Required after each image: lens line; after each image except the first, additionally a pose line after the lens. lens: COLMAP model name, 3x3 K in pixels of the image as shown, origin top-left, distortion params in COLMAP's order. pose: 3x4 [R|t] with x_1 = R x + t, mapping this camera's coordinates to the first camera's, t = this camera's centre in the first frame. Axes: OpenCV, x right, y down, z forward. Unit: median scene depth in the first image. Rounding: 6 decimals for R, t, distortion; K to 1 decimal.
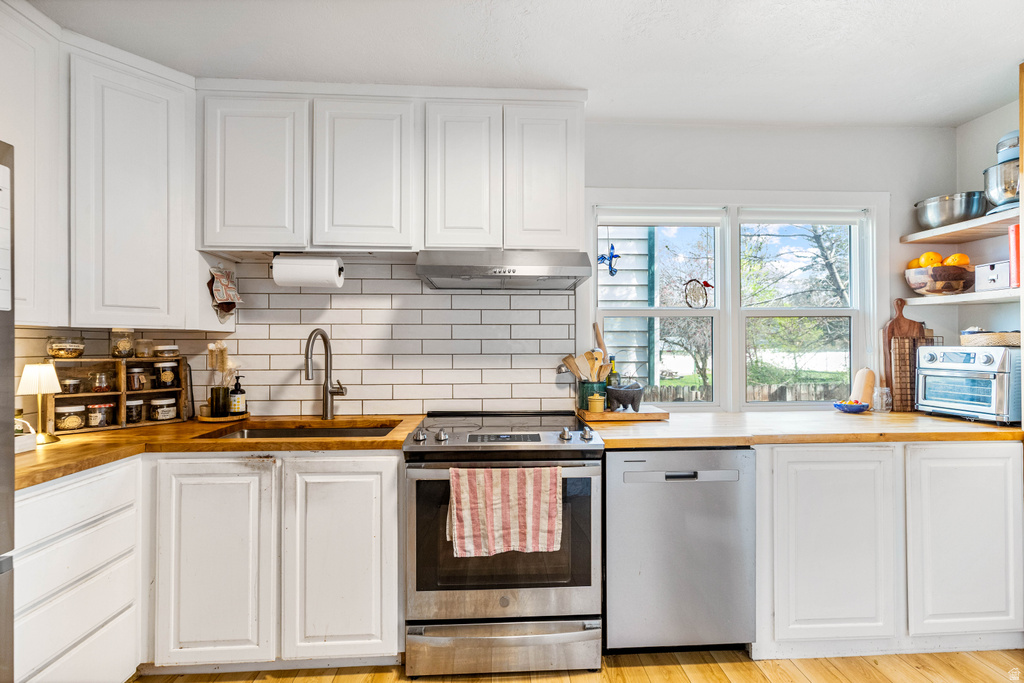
lens RADIAL K [[462.4, 0, 520.0], [0, 462.4, 343.3], [0, 0, 1]] dist [0.007732, -0.001228]
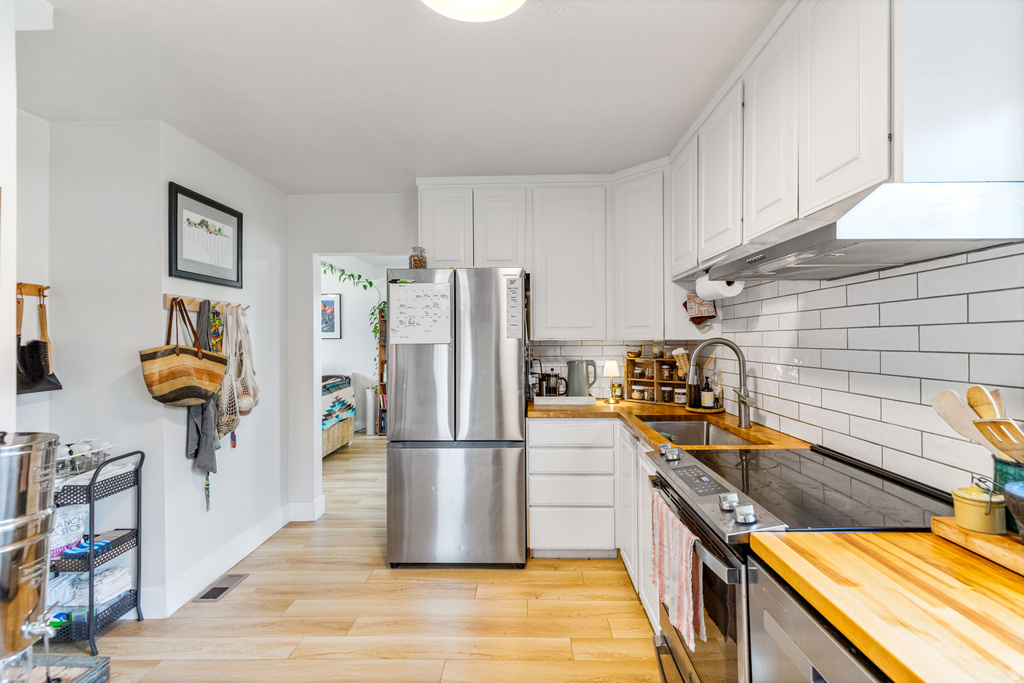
lens RADIAL K [[462.4, 0, 518.3], [0, 462.4, 335.1], [0, 0, 1]] dist [0.007732, -0.001228]
pose [[-0.093596, -0.009025, -0.995569, 0.663054], [0.007873, 0.999921, -0.009804, -0.030580], [0.995579, -0.008756, -0.093517, 0.646454]]
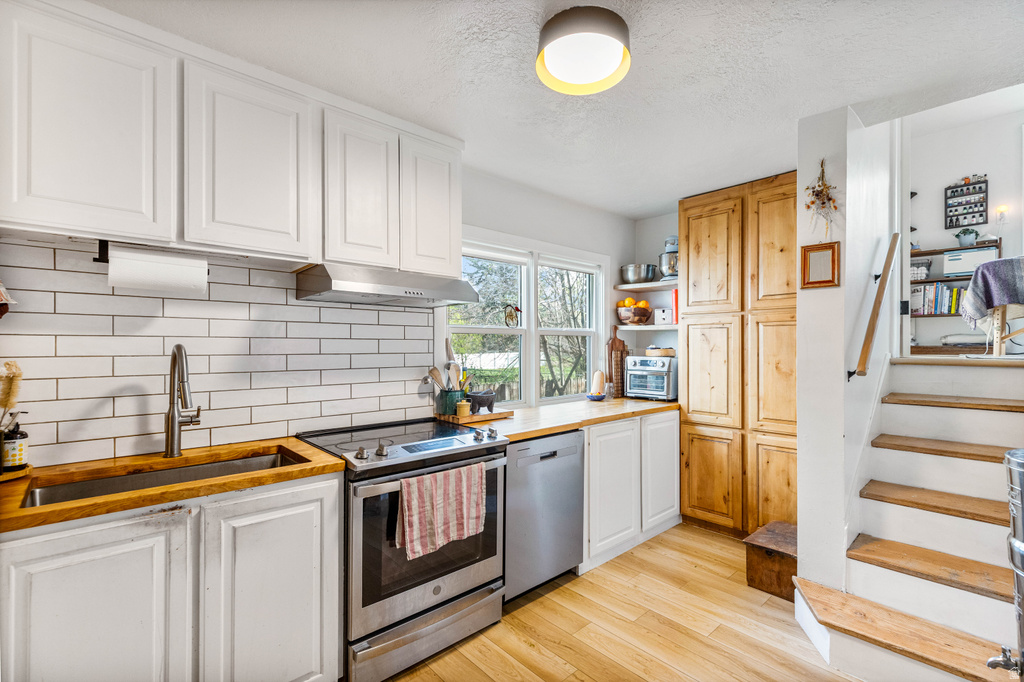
lens RADIAL K [[462.4, 0, 521.9], [0, 462.4, 346.3], [0, 0, 1]] dist [0.007732, -0.001228]
pose [[0.770098, 0.002965, 0.637918, -0.490162], [-0.004051, 0.999992, 0.000242, -0.030010], [-0.637912, -0.002770, 0.770104, 0.002882]]
